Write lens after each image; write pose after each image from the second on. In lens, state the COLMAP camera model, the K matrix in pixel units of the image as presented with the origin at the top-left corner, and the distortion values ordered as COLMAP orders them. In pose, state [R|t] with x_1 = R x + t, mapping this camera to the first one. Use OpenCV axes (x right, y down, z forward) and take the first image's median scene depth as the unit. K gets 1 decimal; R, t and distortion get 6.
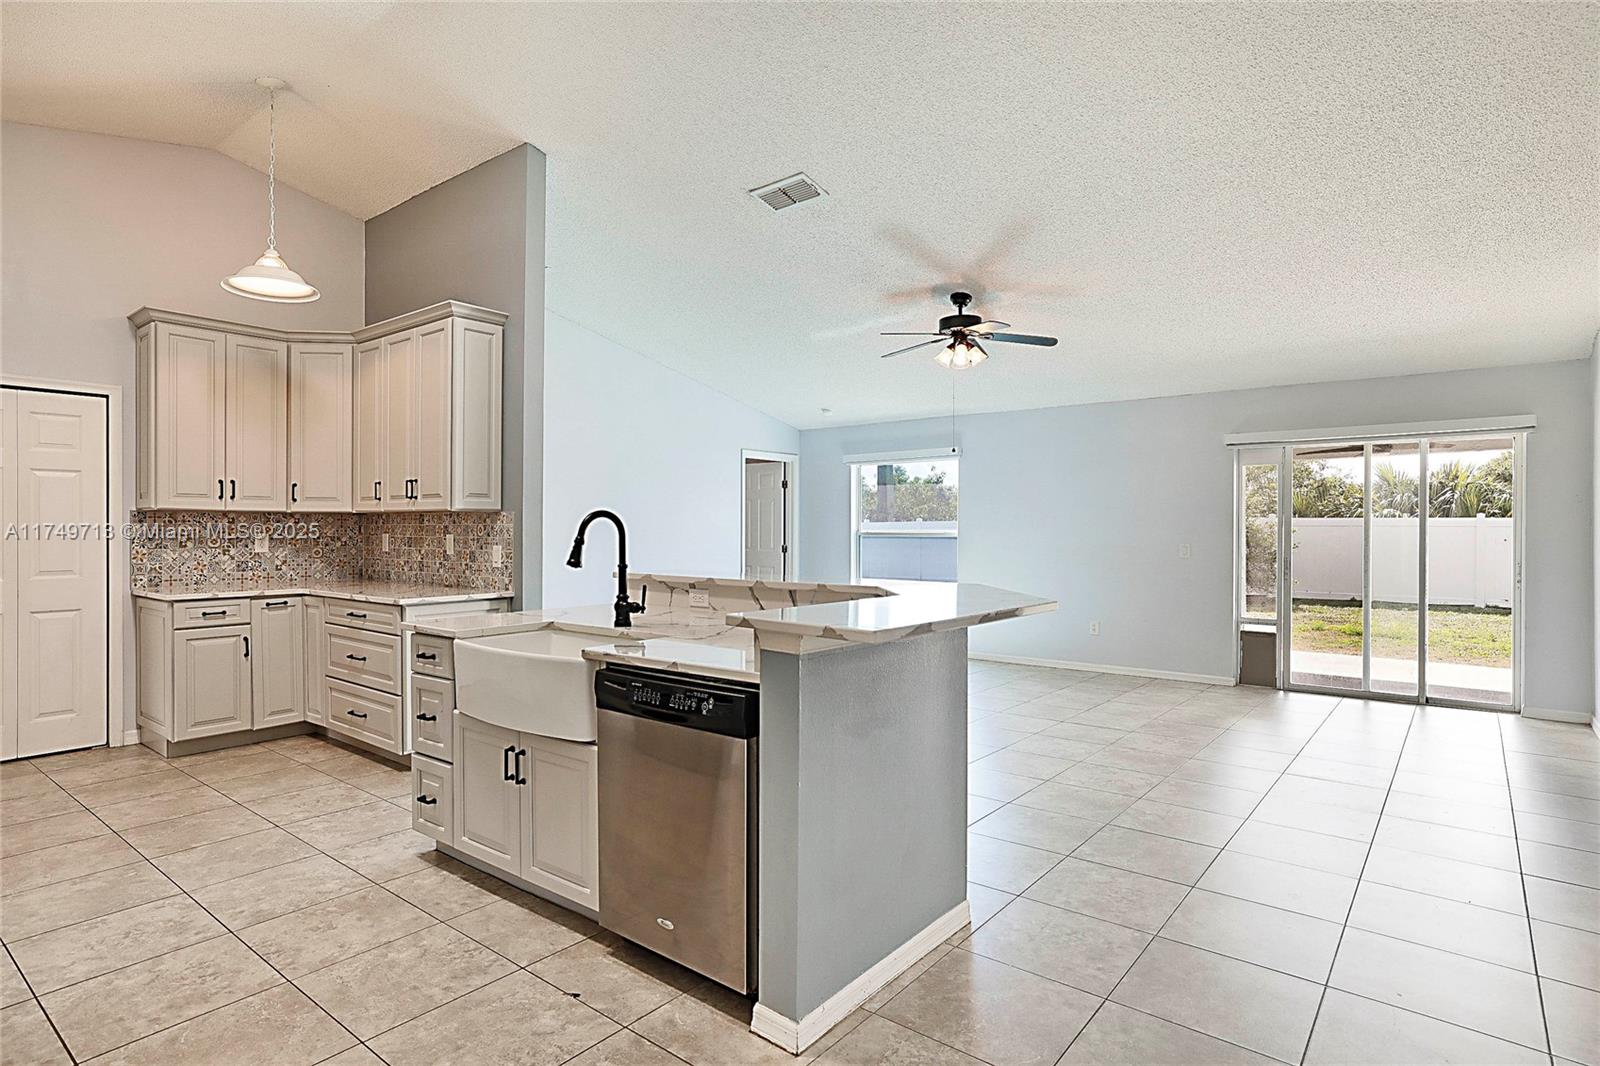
lens RADIAL K [[848.5, 0, 783.7], [0, 848.5, 531.9], [0, 0, 1]] dist [-0.027681, 0.028745]
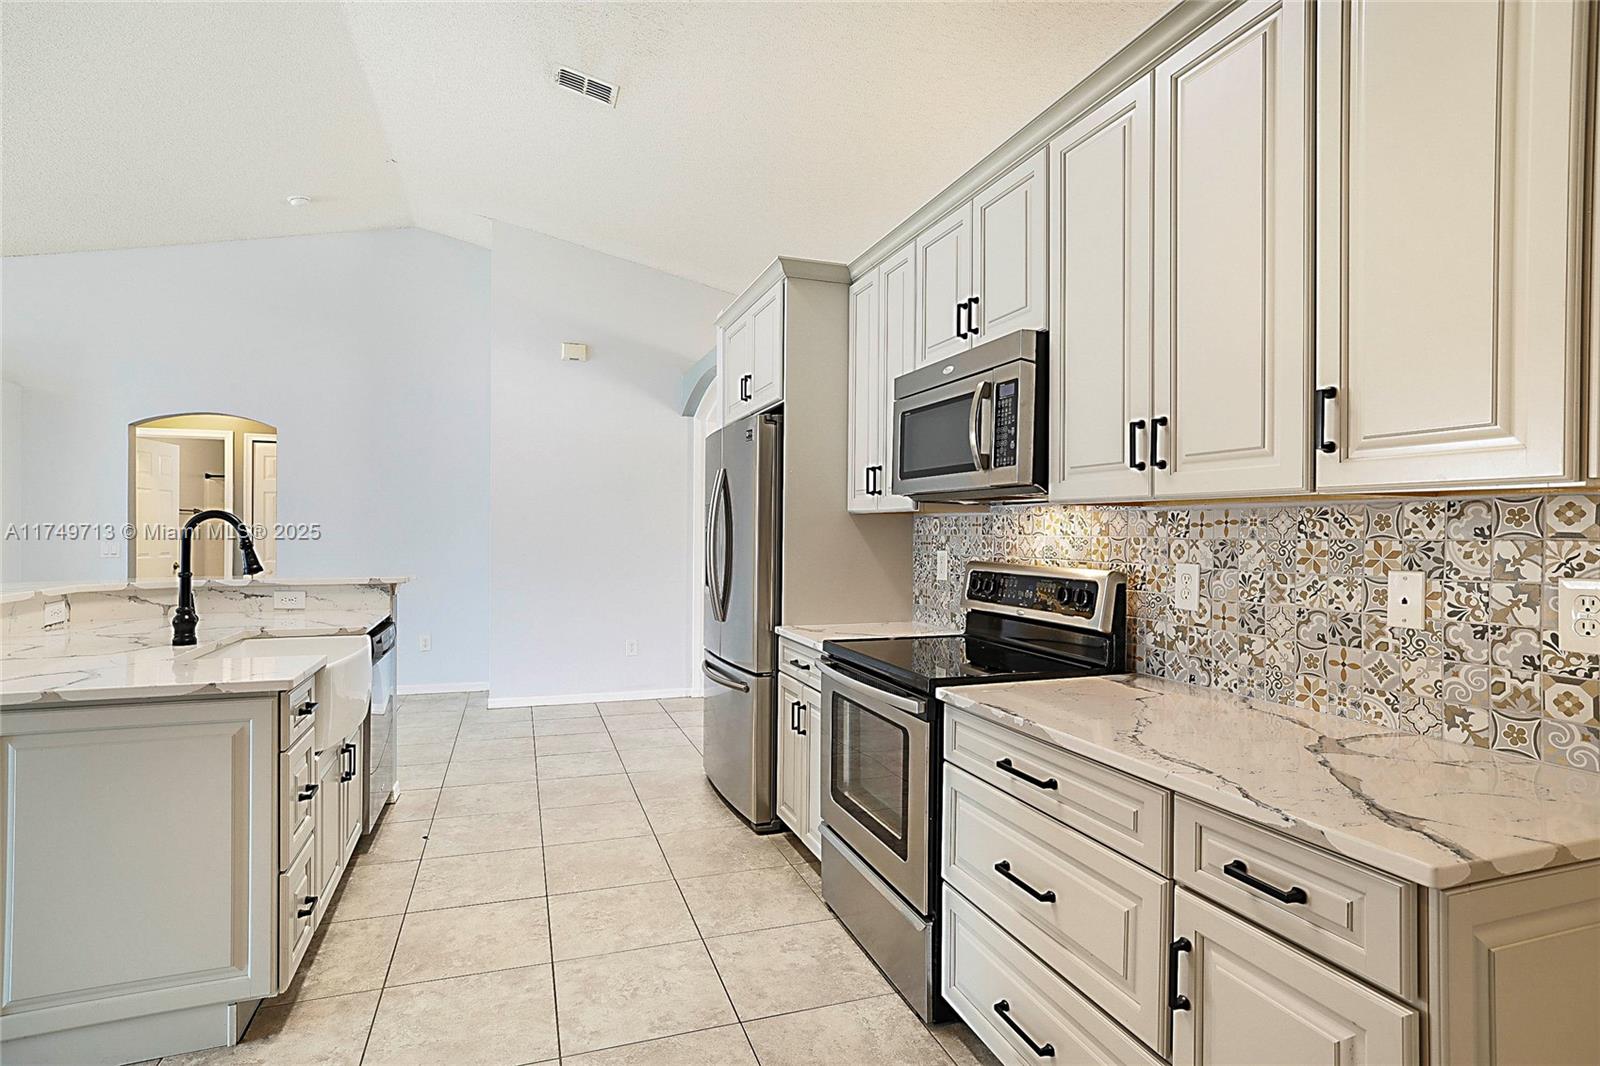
lens RADIAL K [[812.3, 0, 789.6], [0, 812.3, 530.3], [0, 0, 1]] dist [-0.046498, 0.029981]
pose [[-0.849998, -0.007271, 0.526736, -0.673389], [-0.005696, 0.999973, 0.004612, -0.006809], [-0.526755, 0.000920, -0.850016, 0.809987]]
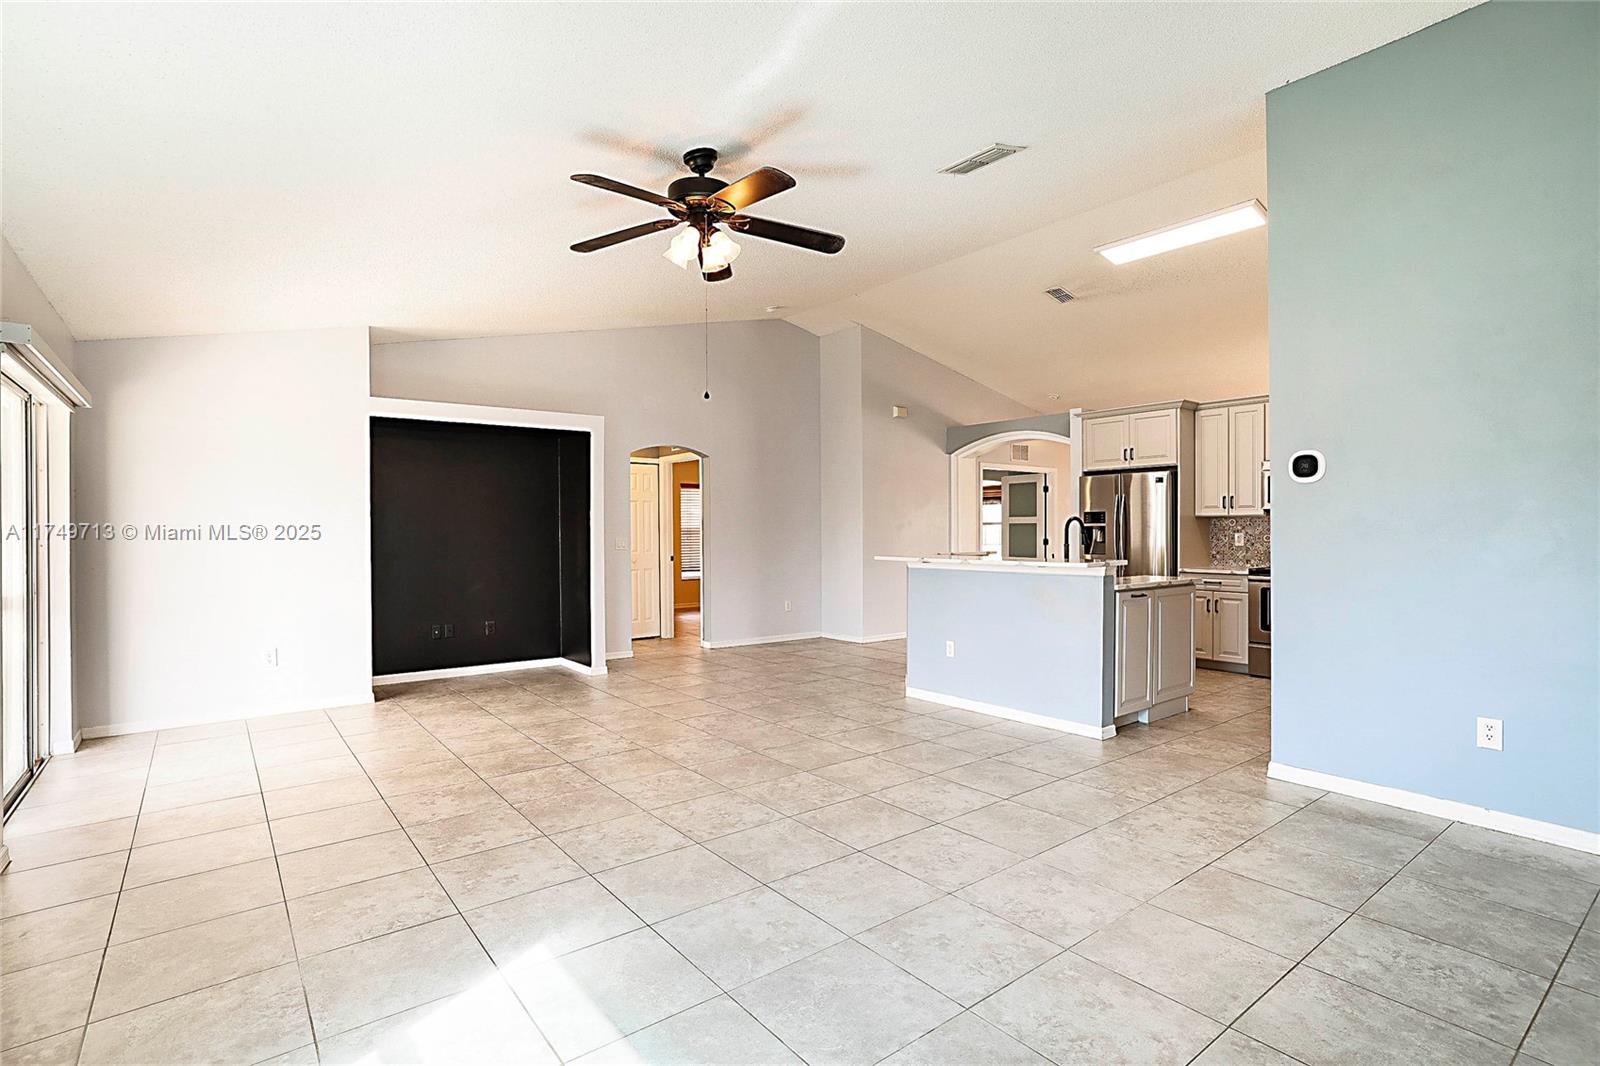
lens RADIAL K [[774.6, 0, 800.0], [0, 774.6, 533.0], [0, 0, 1]] dist [-0.033135, -0.000526]
pose [[-0.976537, 0.000960, 0.215347, 0.018082], [0.002683, 0.999967, 0.007708, -0.001156], [-0.215332, 0.008105, -0.976507, 1.695673]]
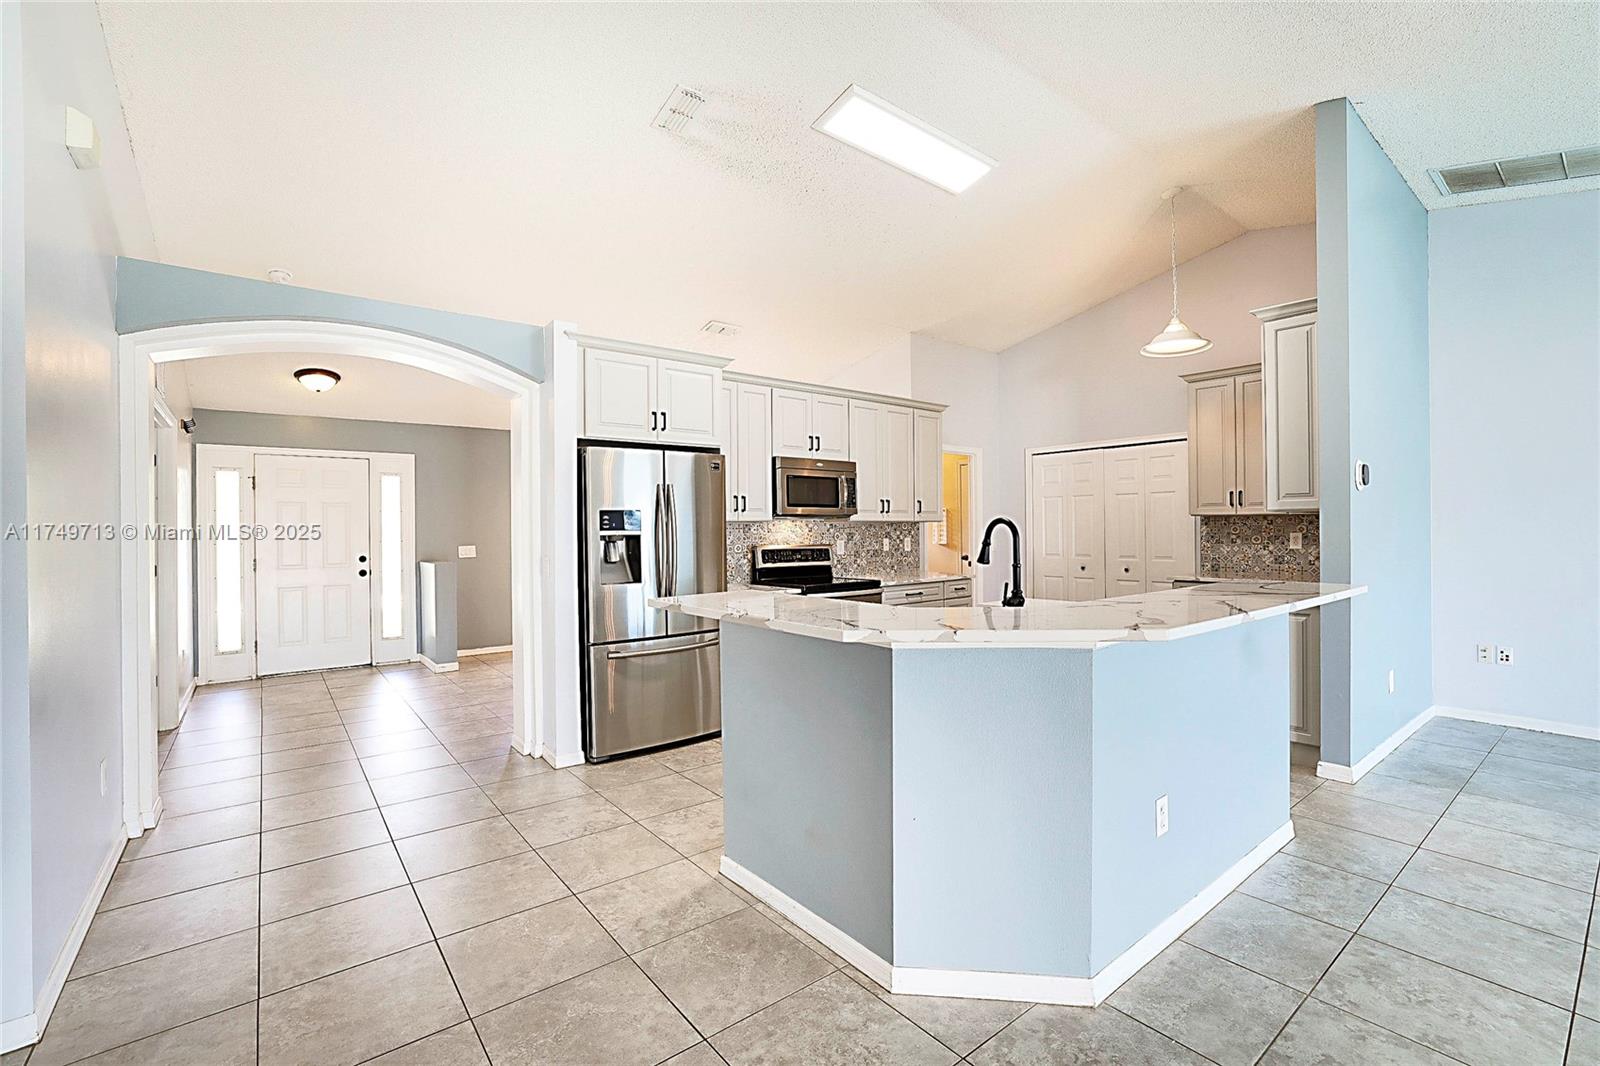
lens RADIAL K [[697.3, 0, 796.6], [0, 697.3, 529.7], [0, 0, 1]] dist [-0.043887, 0.016166]
pose [[-0.217112, -0.000348, -0.976147, 0.472488], [0.005783, 0.999982, -0.001643, -0.004919], [0.976130, -0.006002, -0.217106, 0.542577]]
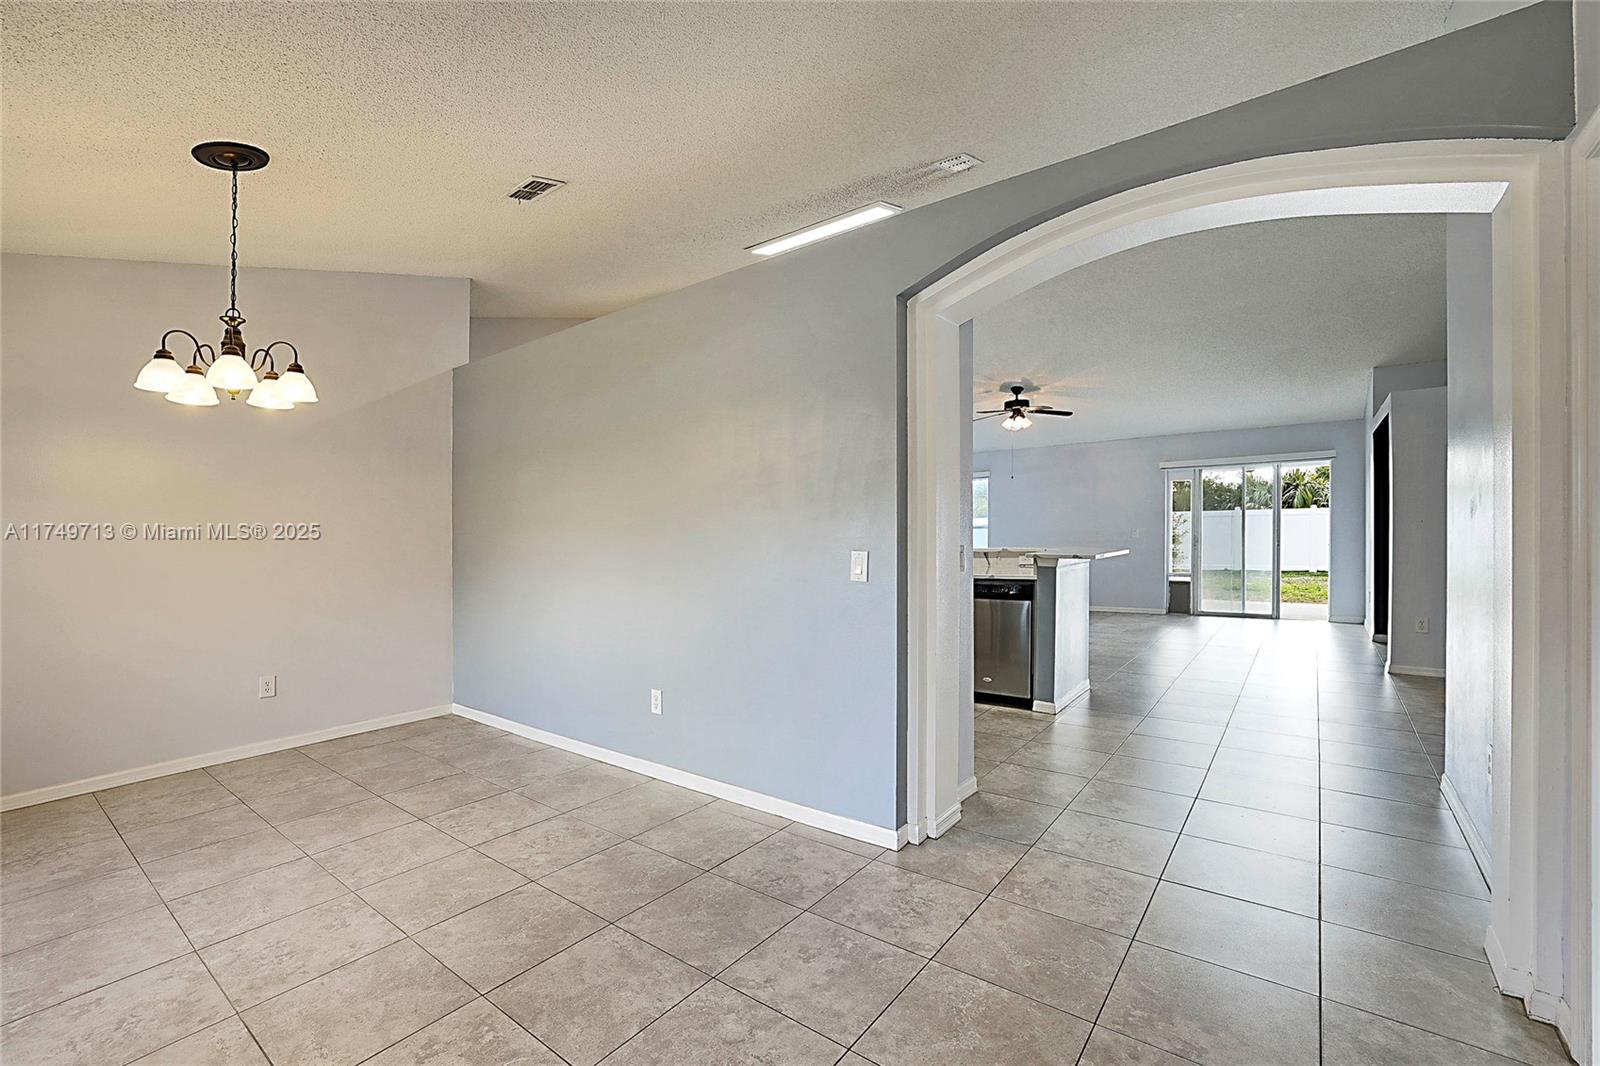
lens RADIAL K [[711.5, 0, 757.7], [0, 711.5, 536.9], [0, 0, 1]] dist [-0.048713, 0.019353]
pose [[0.999783, -0.017800, 0.010812, -0.367555], [0.017672, 0.999775, 0.011755, 0.000734], [-0.011019, -0.011562, 0.999872, -0.480327]]
